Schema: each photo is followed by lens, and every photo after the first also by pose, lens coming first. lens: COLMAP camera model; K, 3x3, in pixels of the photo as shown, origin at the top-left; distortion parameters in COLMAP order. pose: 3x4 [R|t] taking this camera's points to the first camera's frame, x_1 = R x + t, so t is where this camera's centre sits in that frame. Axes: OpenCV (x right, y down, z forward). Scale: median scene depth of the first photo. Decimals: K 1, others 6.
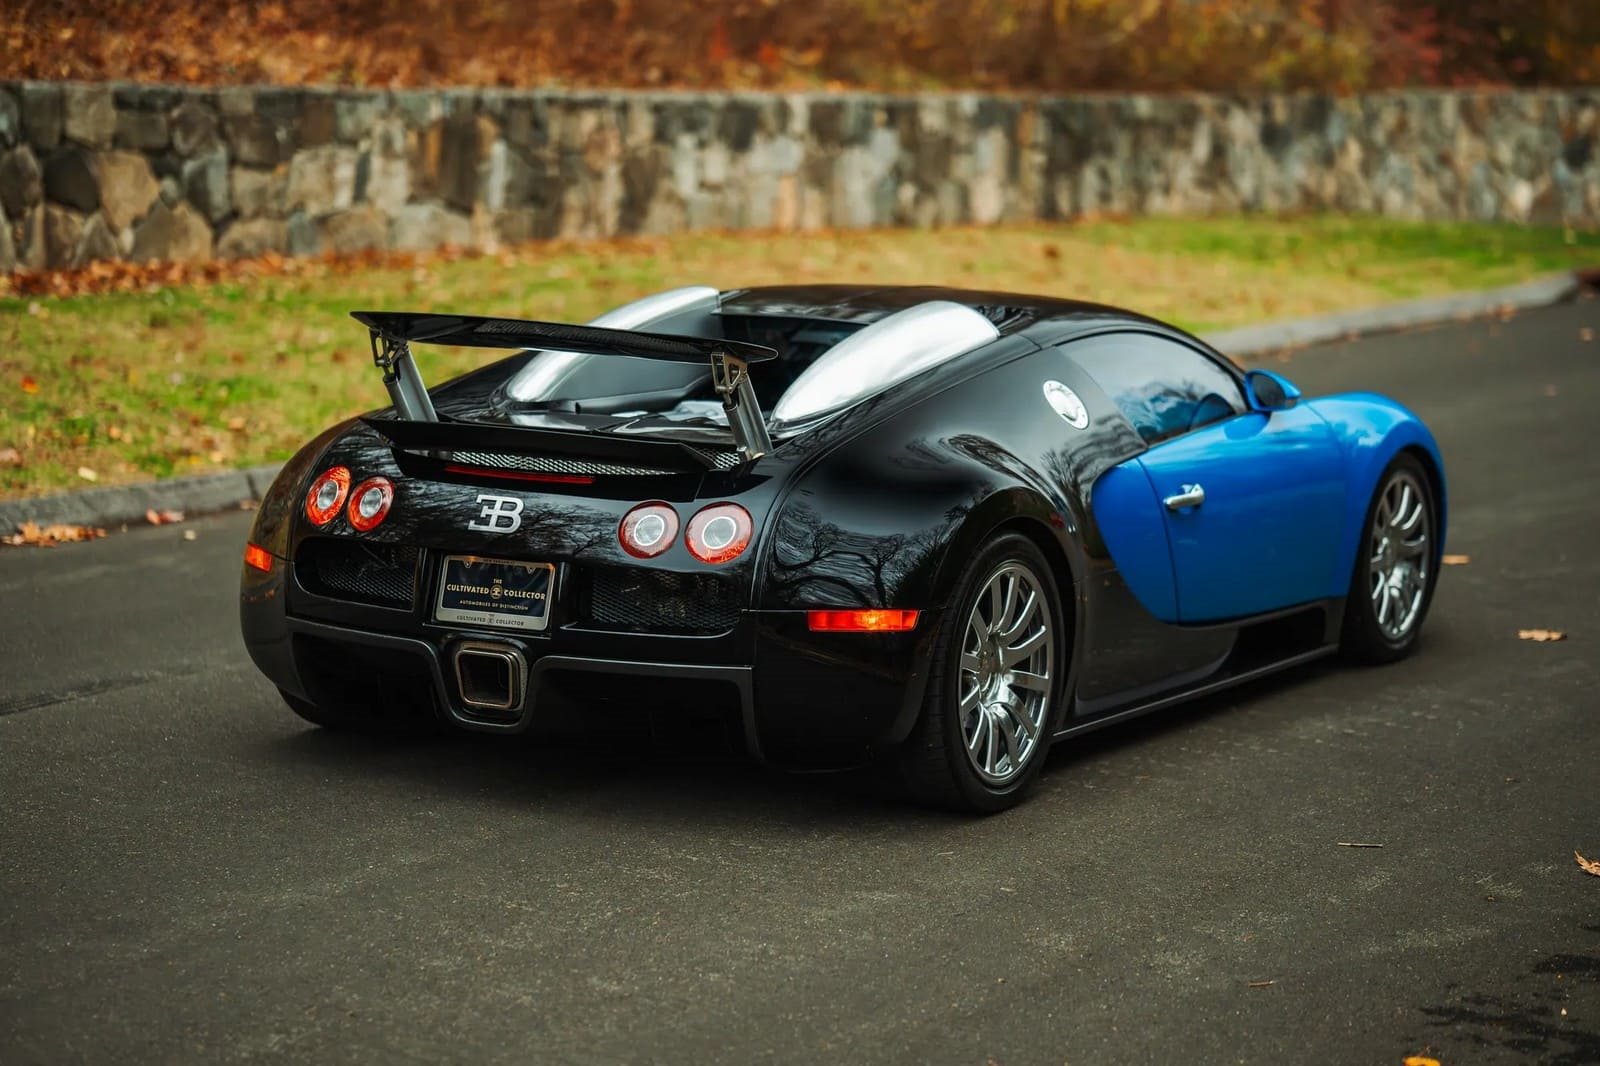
lens RADIAL K [[3916.1, 0, 800.0], [0, 3916.1, 533.0], [0, 0, 1]] dist [0.643782, 0.301166]
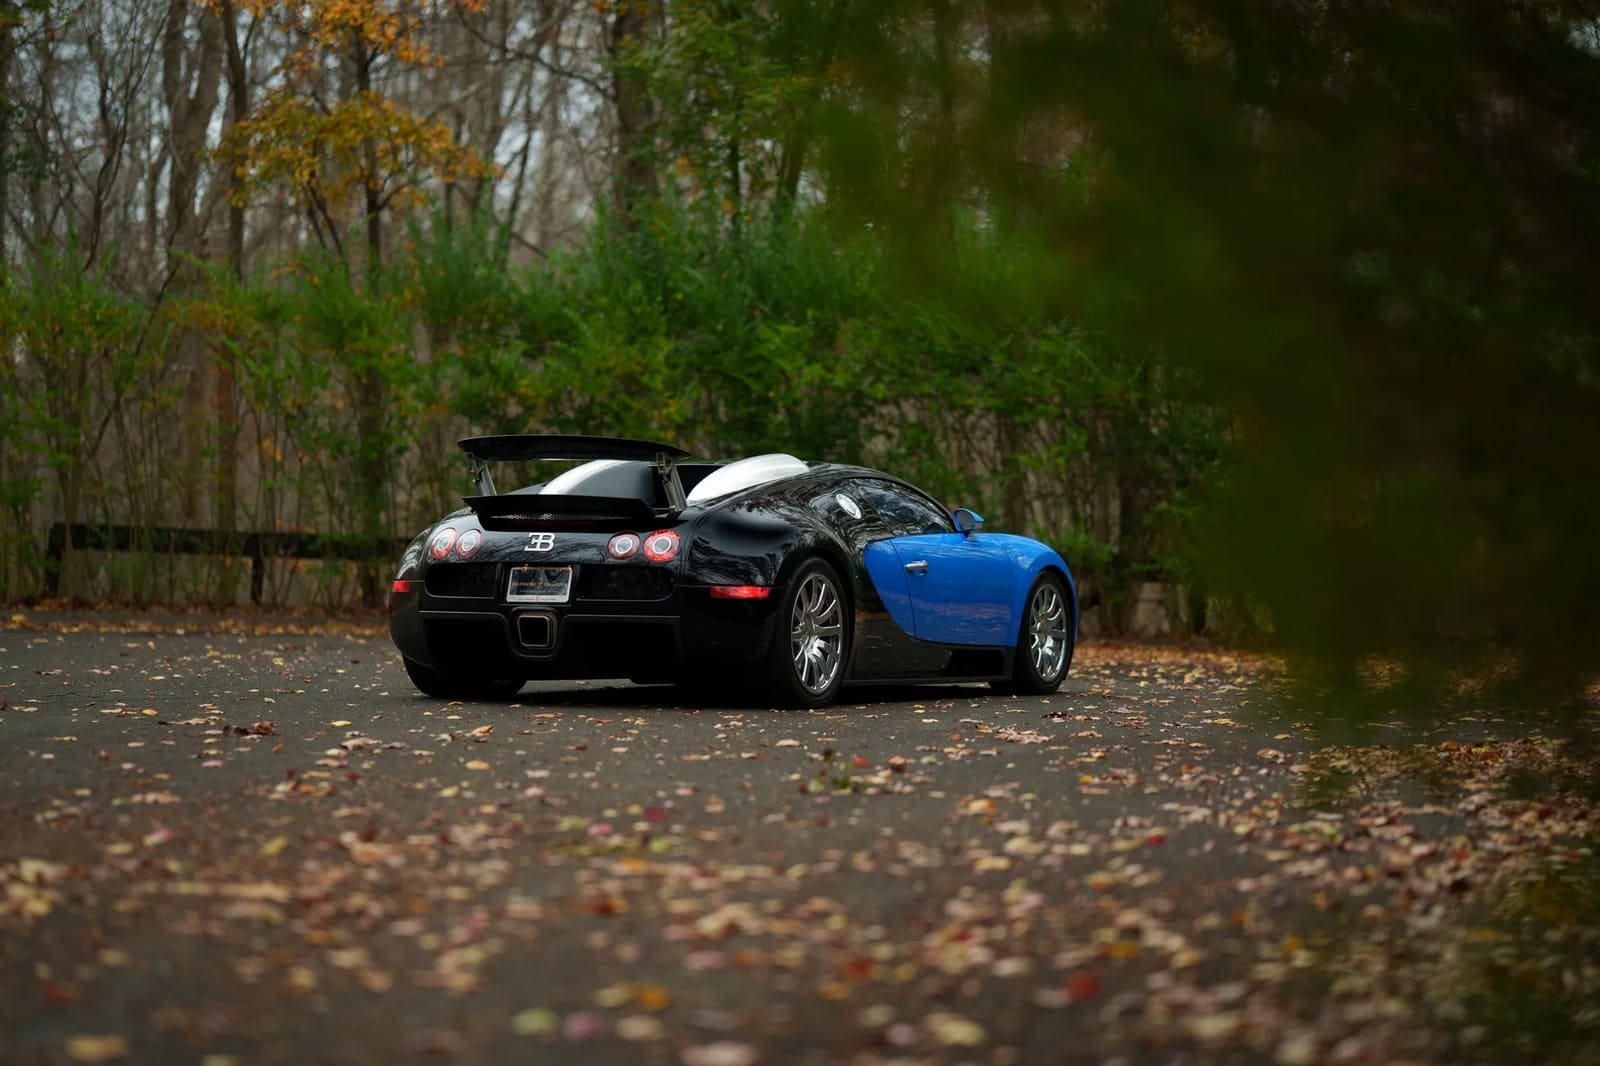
lens RADIAL K [[3916.1, 0, 800.0], [0, 3916.1, 533.0], [0, 0, 1]] dist [0.643782, 0.301166]
pose [[0.998987, -0.003613, 0.044861, -0.037931], [0.010275, 0.988759, -0.149168, 0.266559], [-0.043817, 0.149477, 0.987794, -0.825054]]
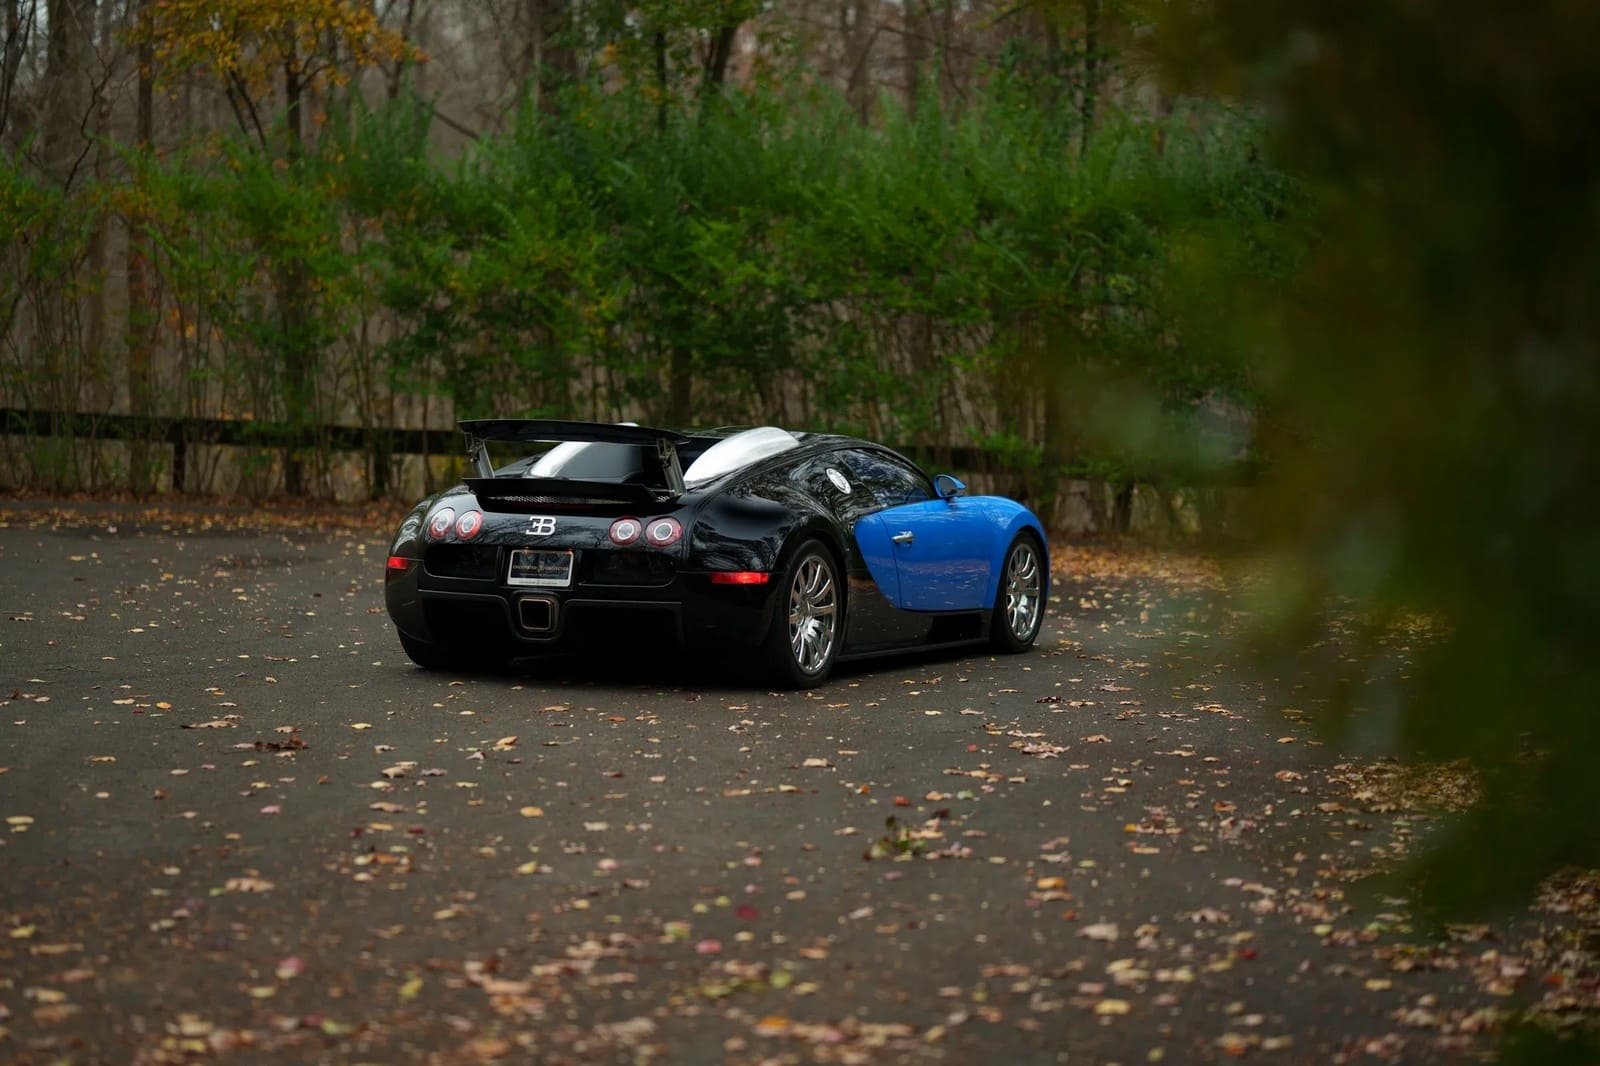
lens RADIAL K [[3916.1, 0, 800.0], [0, 3916.1, 533.0], [0, 0, 1]] dist [0.643782, 0.301166]
pose [[0.996451, -0.003540, 0.084096, -0.111148], [0.011514, 0.995455, -0.094532, 0.175531], [-0.083380, 0.095165, 0.991963, -0.855136]]
